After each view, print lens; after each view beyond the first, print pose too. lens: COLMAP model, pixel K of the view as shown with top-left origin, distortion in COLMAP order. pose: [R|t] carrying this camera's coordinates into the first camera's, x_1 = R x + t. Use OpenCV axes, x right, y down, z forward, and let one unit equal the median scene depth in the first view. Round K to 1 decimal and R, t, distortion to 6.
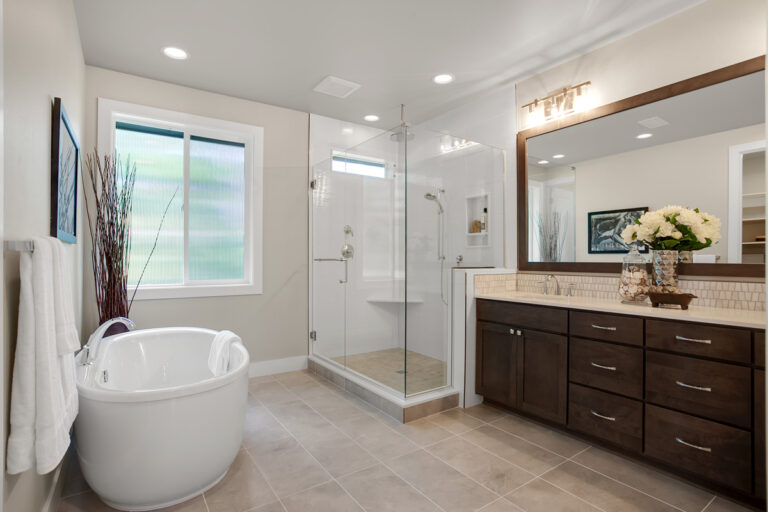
lens RADIAL K [[387.3, 0, 383.6], [0, 387.3, 256.0], [0, 0, 1]] dist [-0.037788, 0.000698]
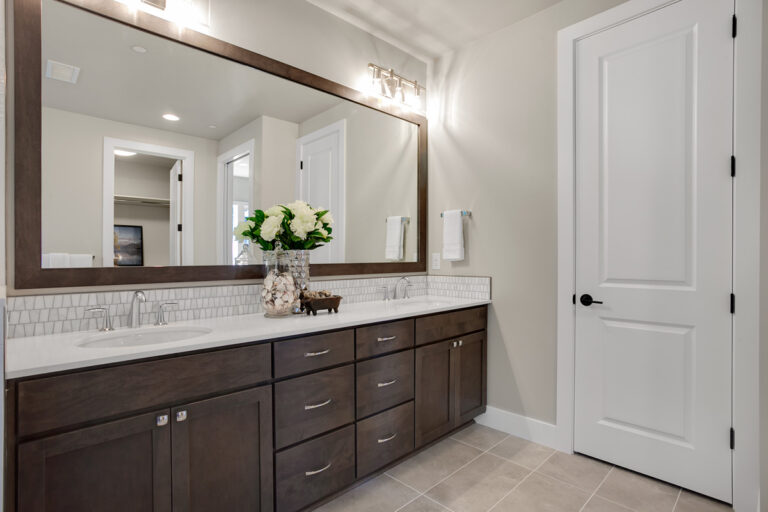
lens RADIAL K [[387.3, 0, 381.6], [0, 387.3, 262.1], [0, 0, 1]] dist [-0.037788, 0.000698]
pose [[-0.167753, -0.010026, 0.985778, -0.171862], [-0.006211, 0.999939, 0.009113, 0.002563], [-0.985809, -0.004594, -0.167805, 0.918765]]
